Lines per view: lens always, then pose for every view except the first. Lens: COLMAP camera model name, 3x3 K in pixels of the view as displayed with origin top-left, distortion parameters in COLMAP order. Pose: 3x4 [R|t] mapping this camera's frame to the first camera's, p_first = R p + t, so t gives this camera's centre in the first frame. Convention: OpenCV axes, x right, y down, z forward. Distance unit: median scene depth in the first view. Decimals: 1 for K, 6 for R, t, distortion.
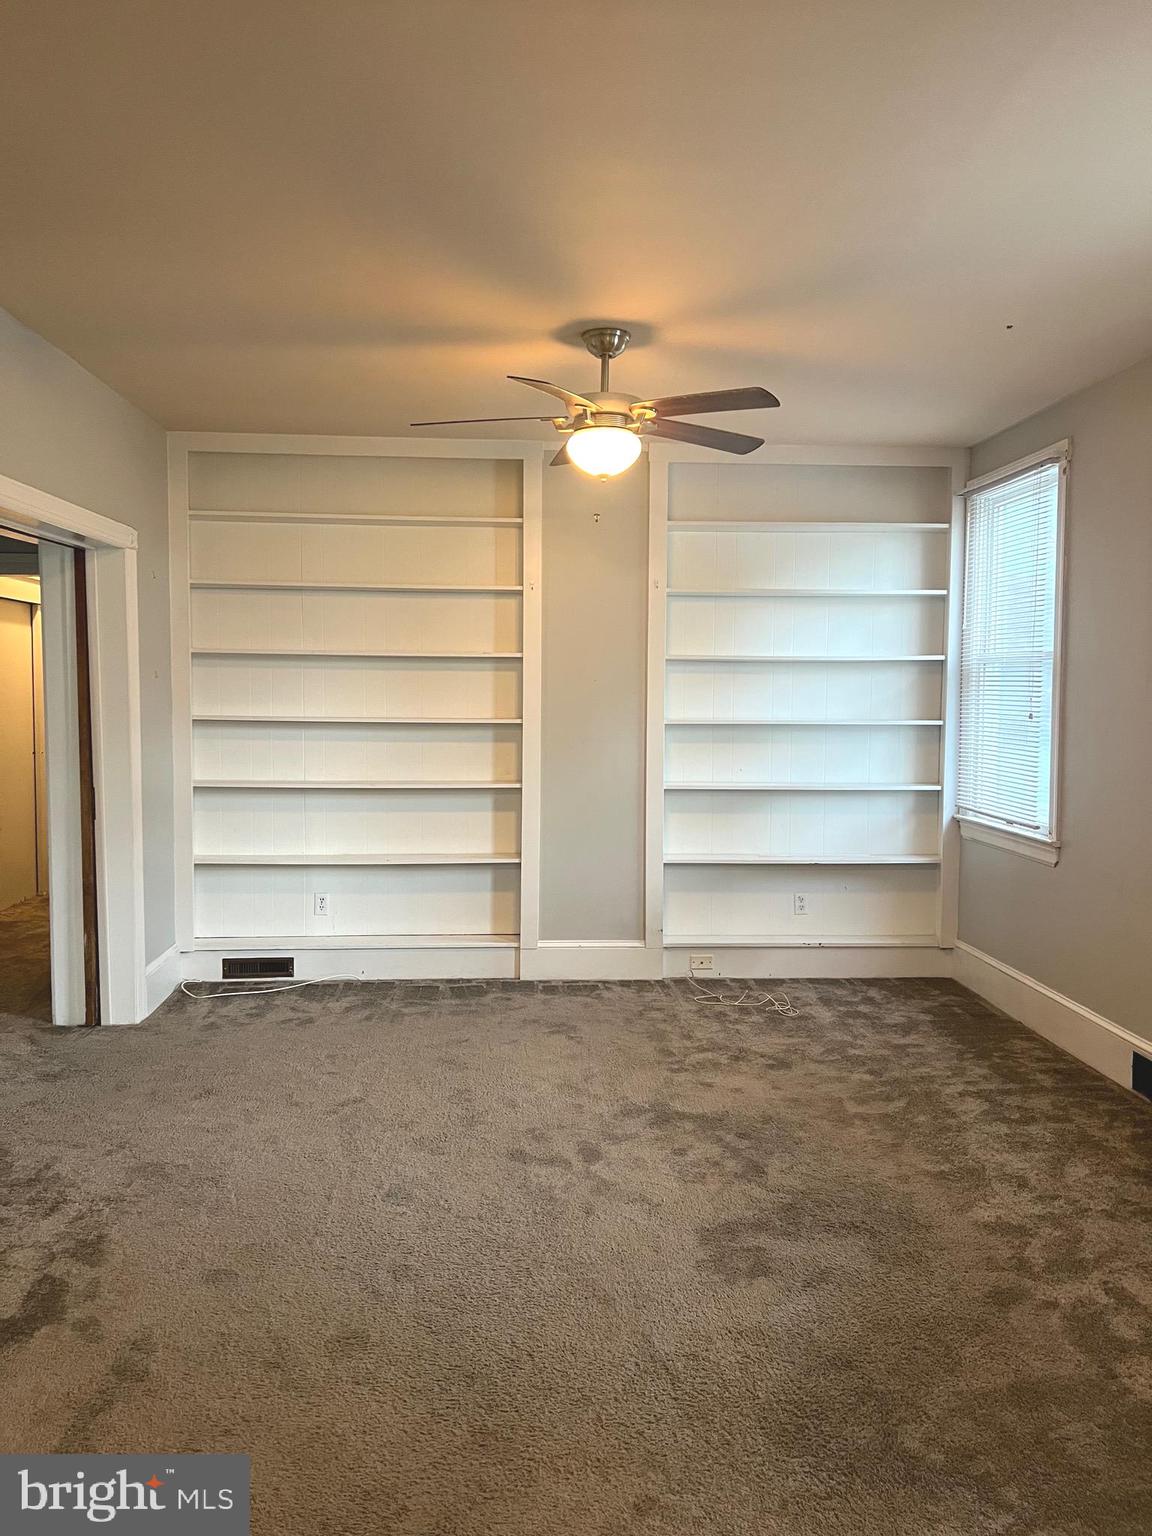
lens RADIAL K [[1151.2, 0, 571.2], [0, 1151.2, 757.5], [0, 0, 1]] dist [0.066672, -0.075458]
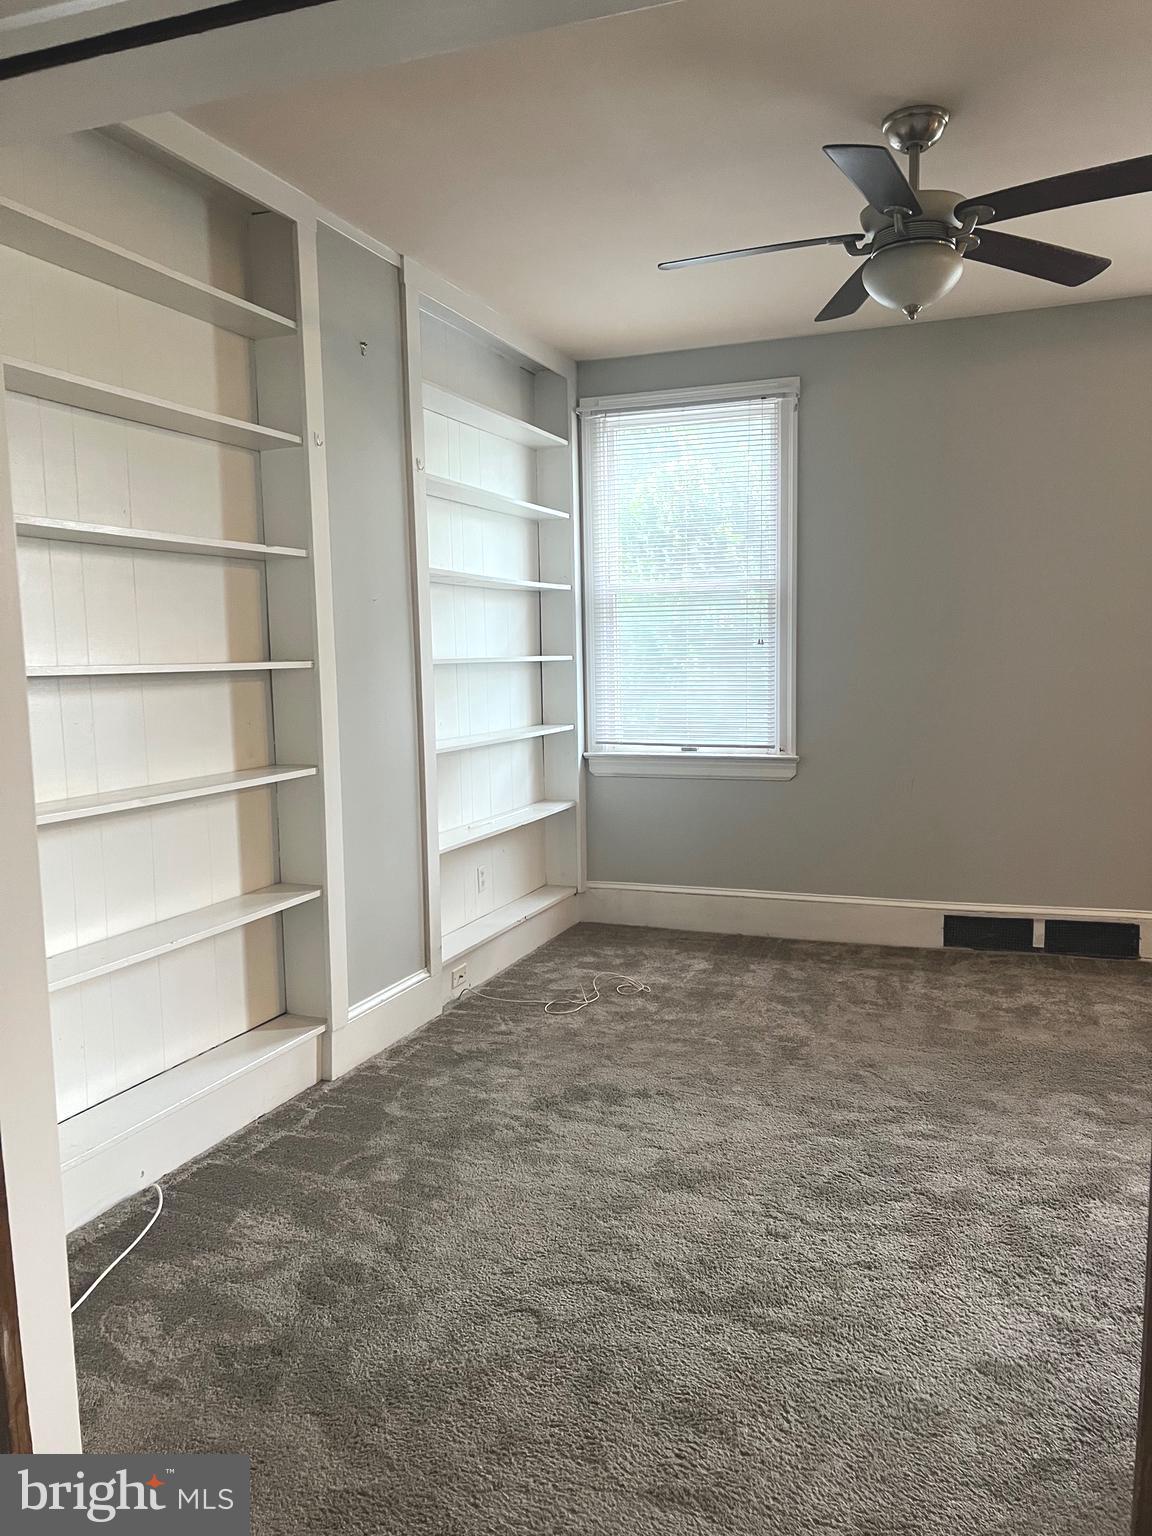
lens RADIAL K [[1151.2, 0, 576.6], [0, 1151.2, 772.7], [0, 0, 1]] dist [0.066672, -0.075458]
pose [[0.423001, -0.110872, 0.899321, -0.597808], [0.071566, 0.993474, 0.088819, -0.022249], [-0.903299, 0.026790, 0.428174, 0.672449]]
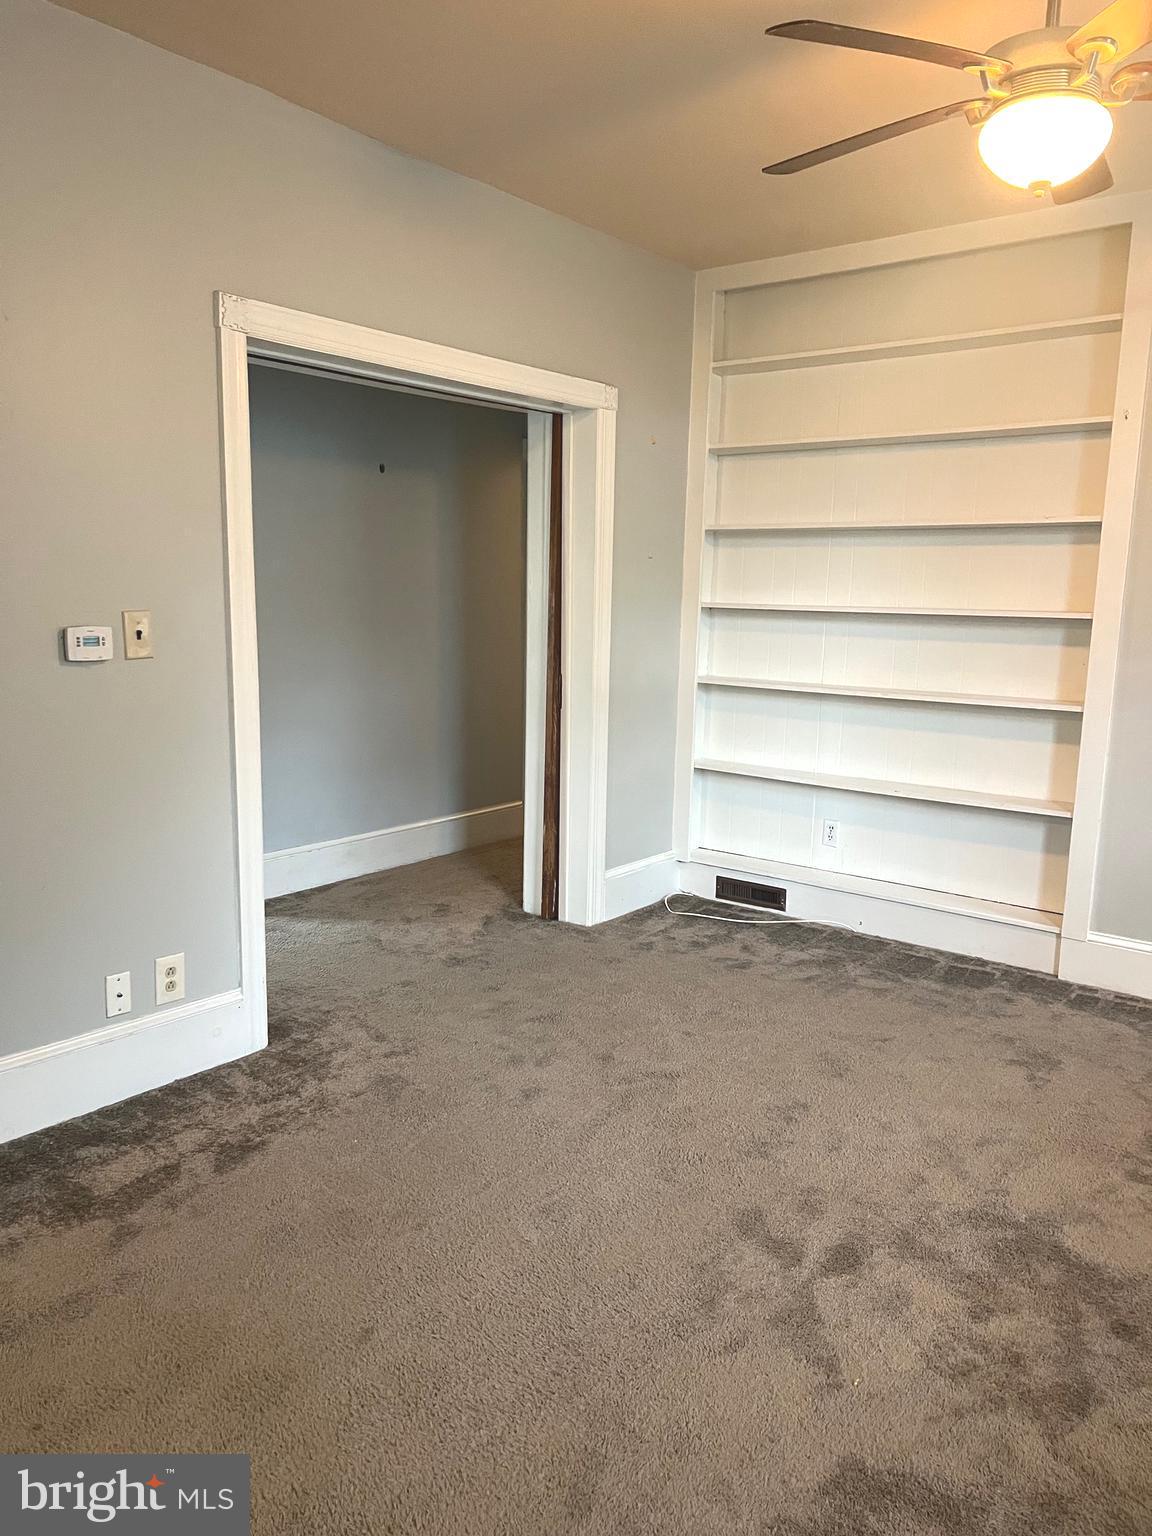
lens RADIAL K [[1151.2, 0, 576.0], [0, 1151.2, 776.5], [0, 0, 1]] dist [0.066672, -0.075458]
pose [[0.747477, 0.116928, -0.653916, 0.212782], [-0.054817, 0.991886, 0.114702, 0.000513], [0.662022, -0.049891, 0.747822, 0.289773]]
